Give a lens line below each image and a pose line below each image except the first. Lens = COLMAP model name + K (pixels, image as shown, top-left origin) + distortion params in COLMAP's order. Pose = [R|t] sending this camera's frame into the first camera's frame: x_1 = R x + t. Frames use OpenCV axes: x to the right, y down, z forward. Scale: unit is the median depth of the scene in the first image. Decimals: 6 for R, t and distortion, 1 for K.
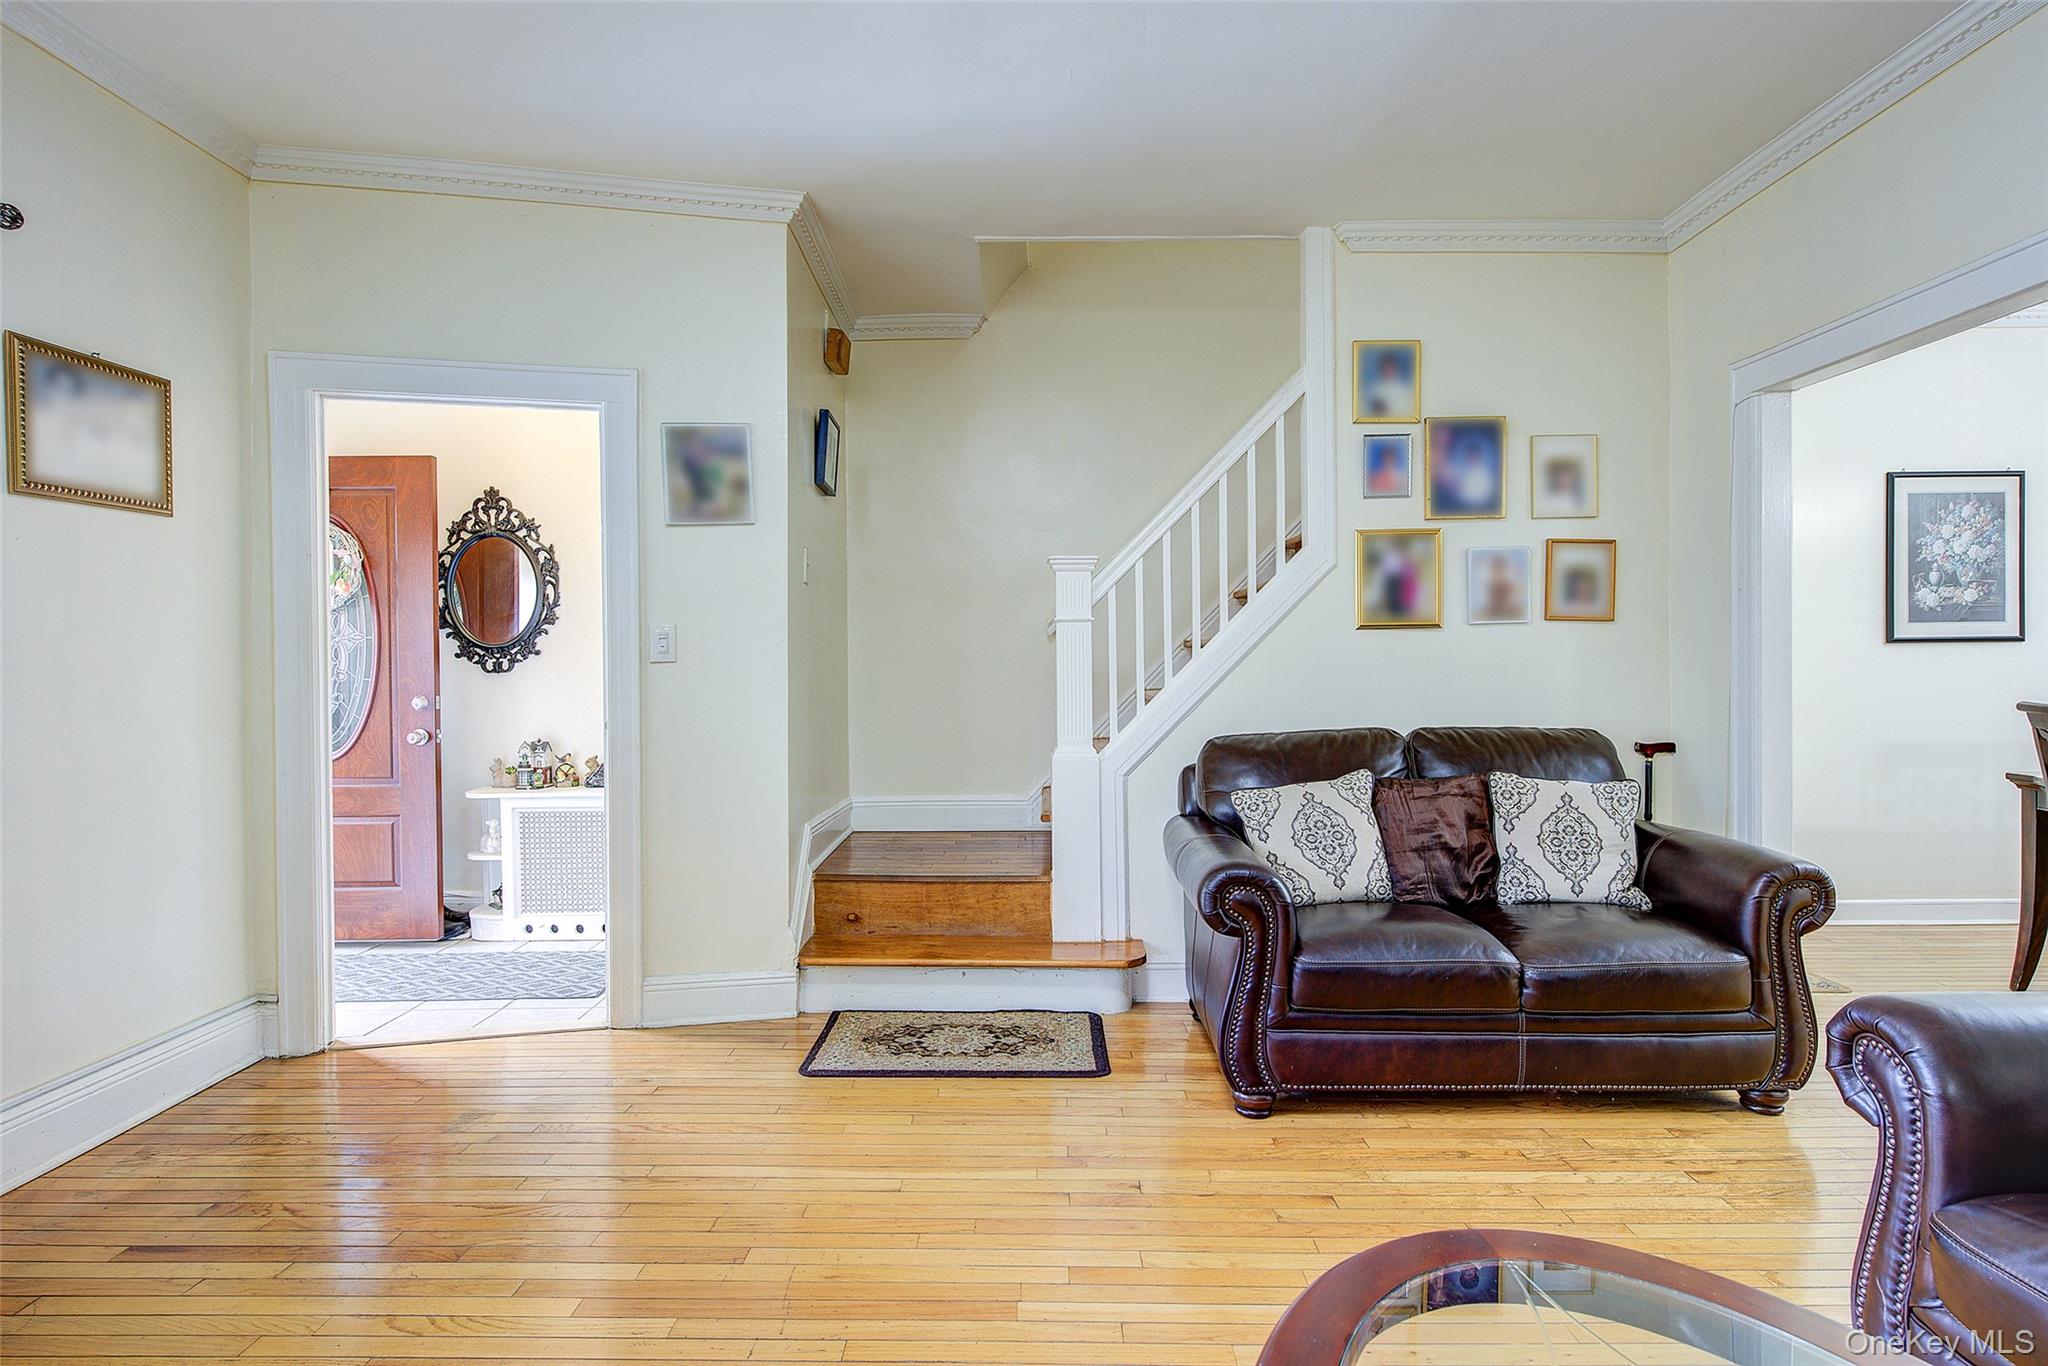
lens RADIAL K [[1056.3, 0, 1033.8], [0, 1056.3, 677.4], [0, 0, 1]] dist [-0.000593, -0.000841]
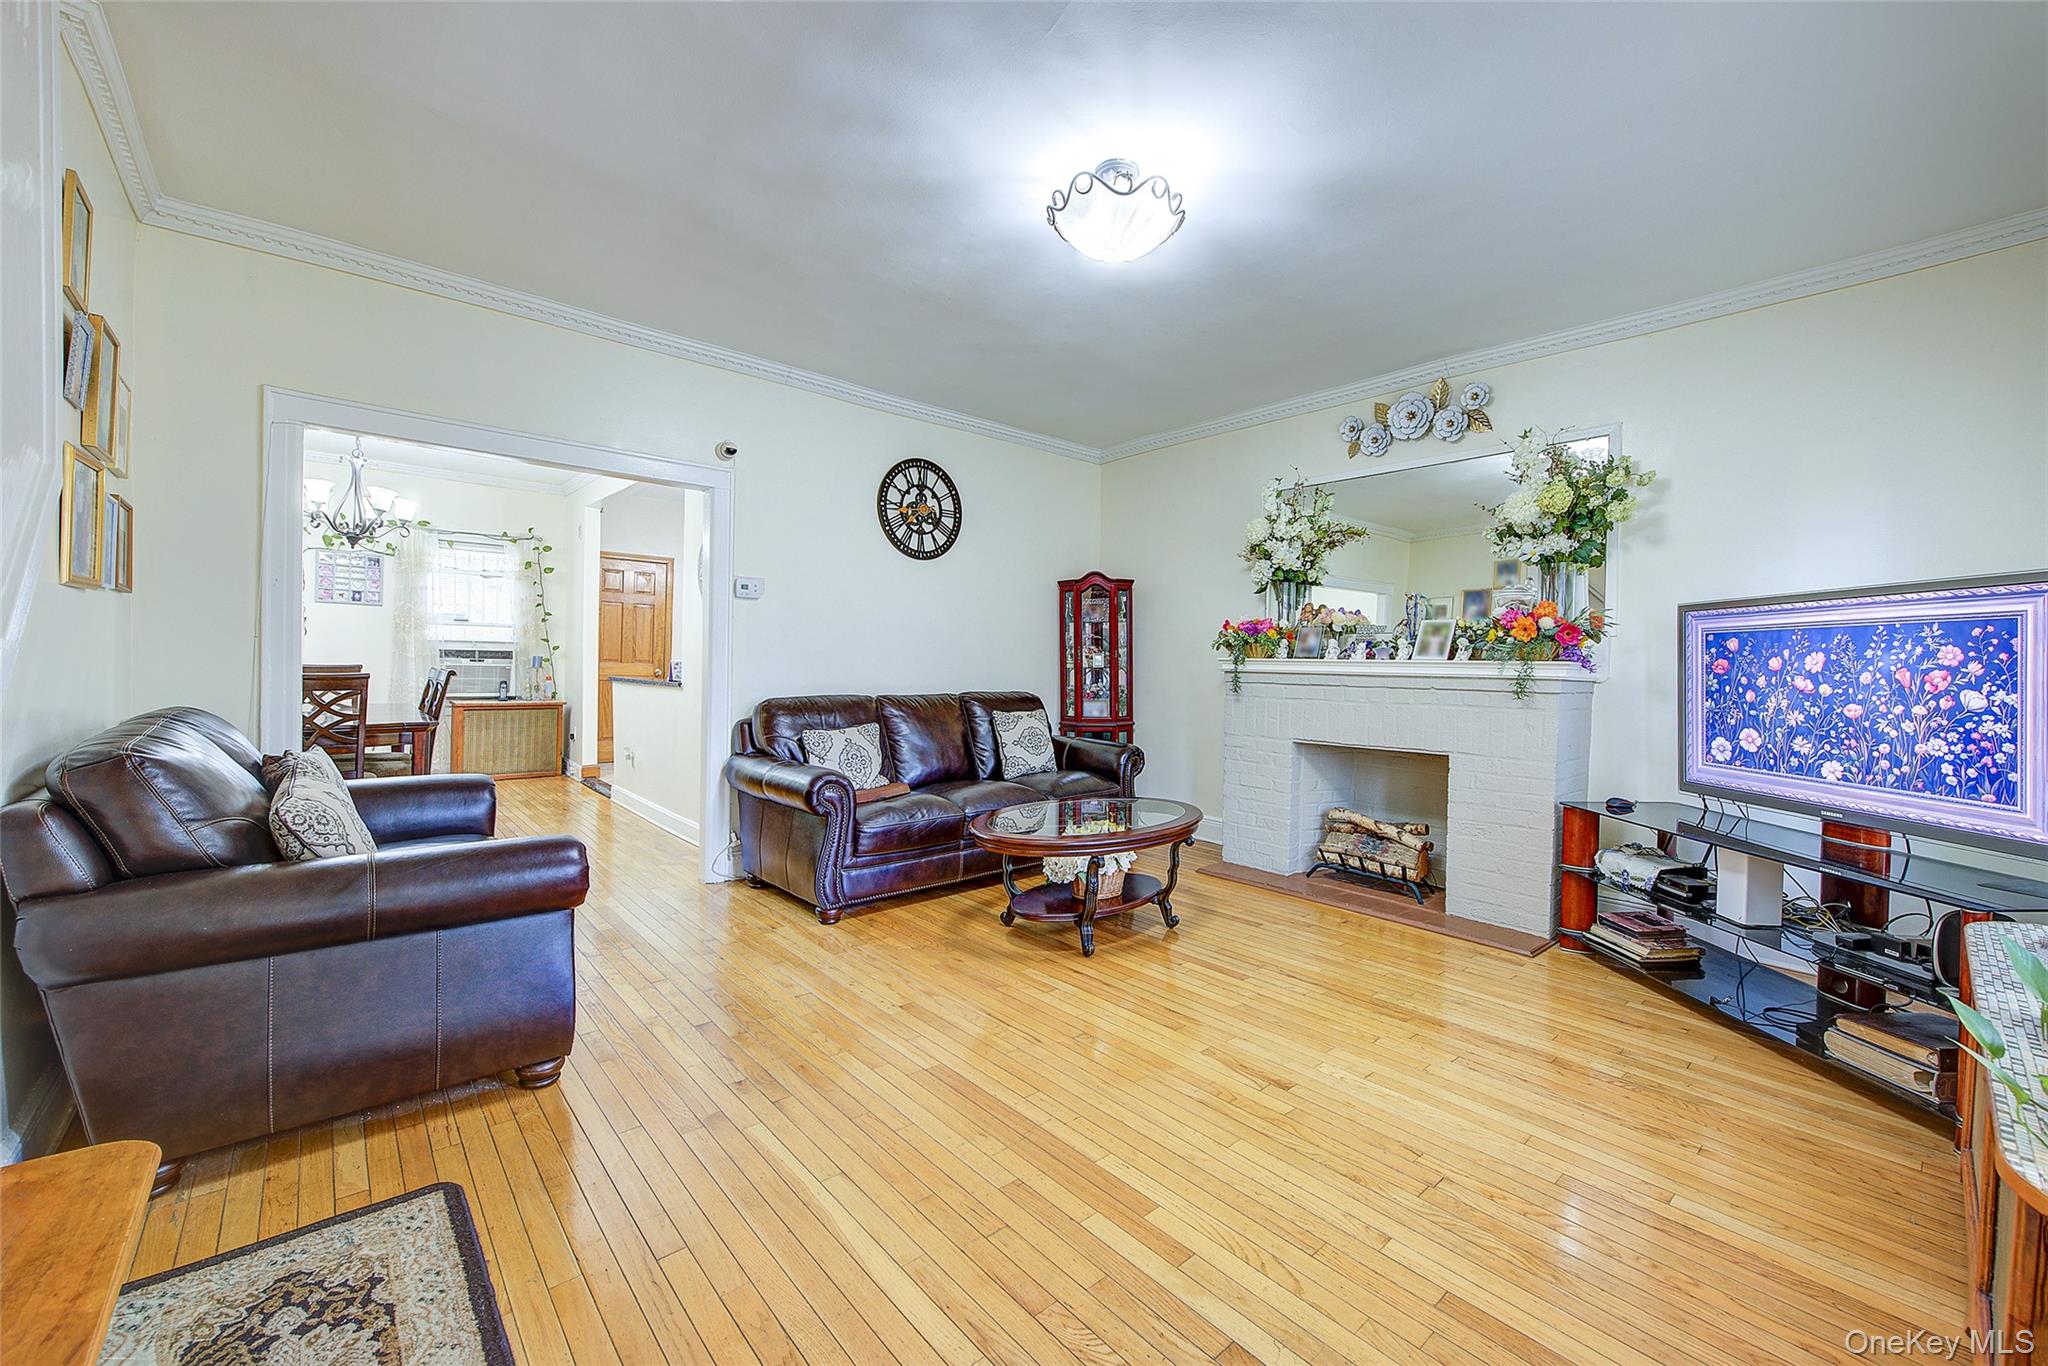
lens RADIAL K [[815.5, 0, 1031.1], [0, 815.5, 681.0], [0, 0, 1]] dist [0.000066, -0.000752]
pose [[-0.666612, -0.025225, 0.744978, -0.518270], [-0.011976, 0.999661, 0.023132, -0.001739], [-0.745308, 0.006499, -0.666688, 0.878436]]
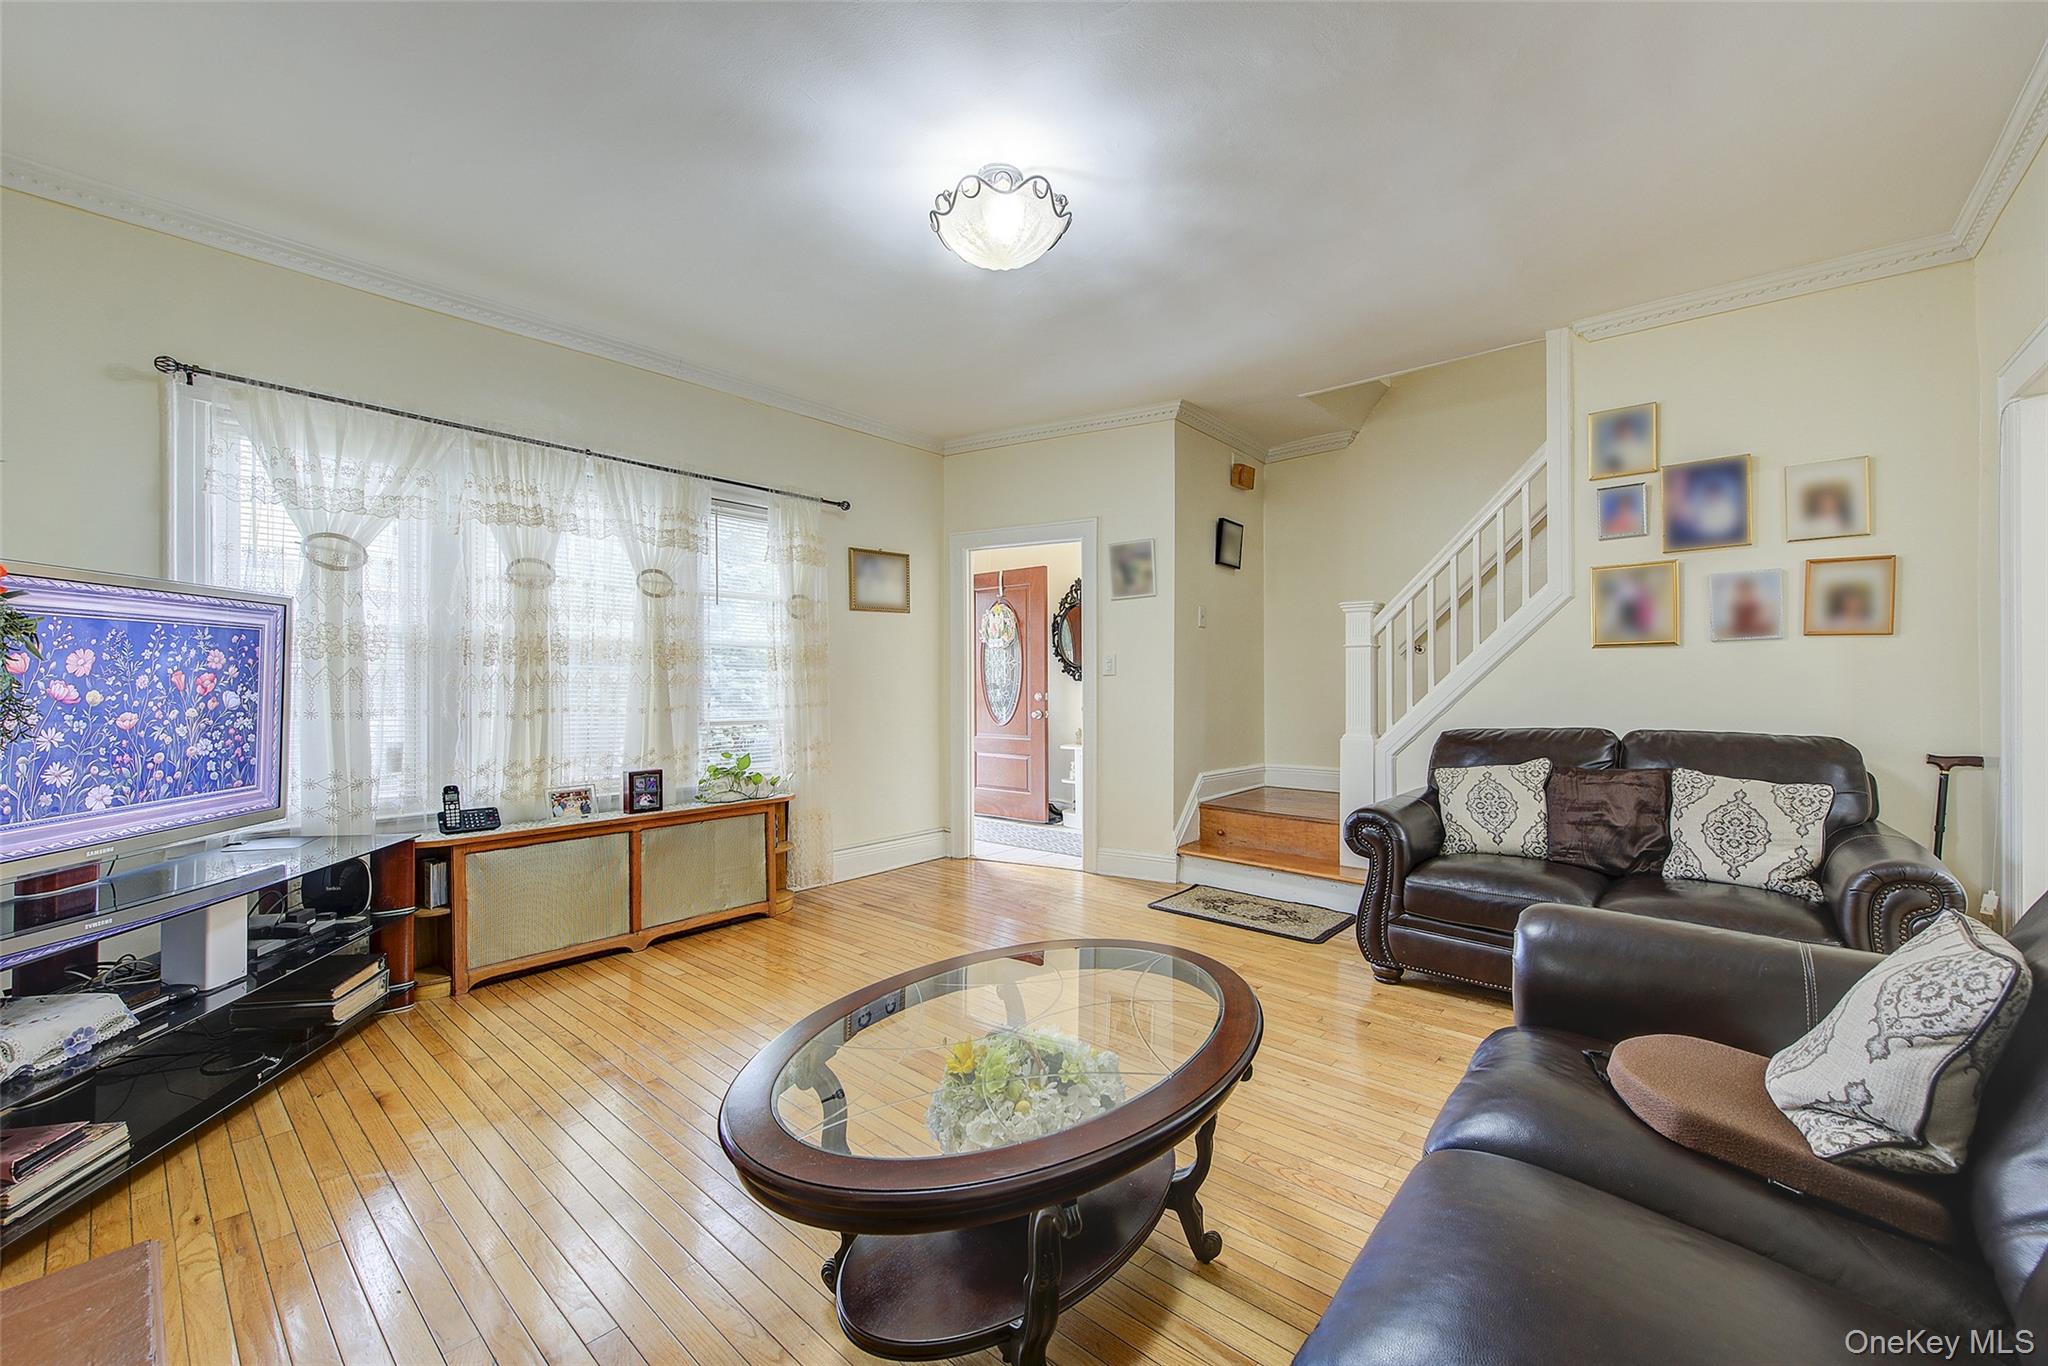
lens RADIAL K [[815.5, 0, 1031.1], [0, 815.5, 681.0], [0, 0, 1]] dist [0.000066, -0.000752]
pose [[0.758986, 0.003742, -0.651096, 0.428109], [-0.006911, 0.999973, -0.002310, -0.000465], [0.651070, 0.006253, 0.758992, -0.143305]]
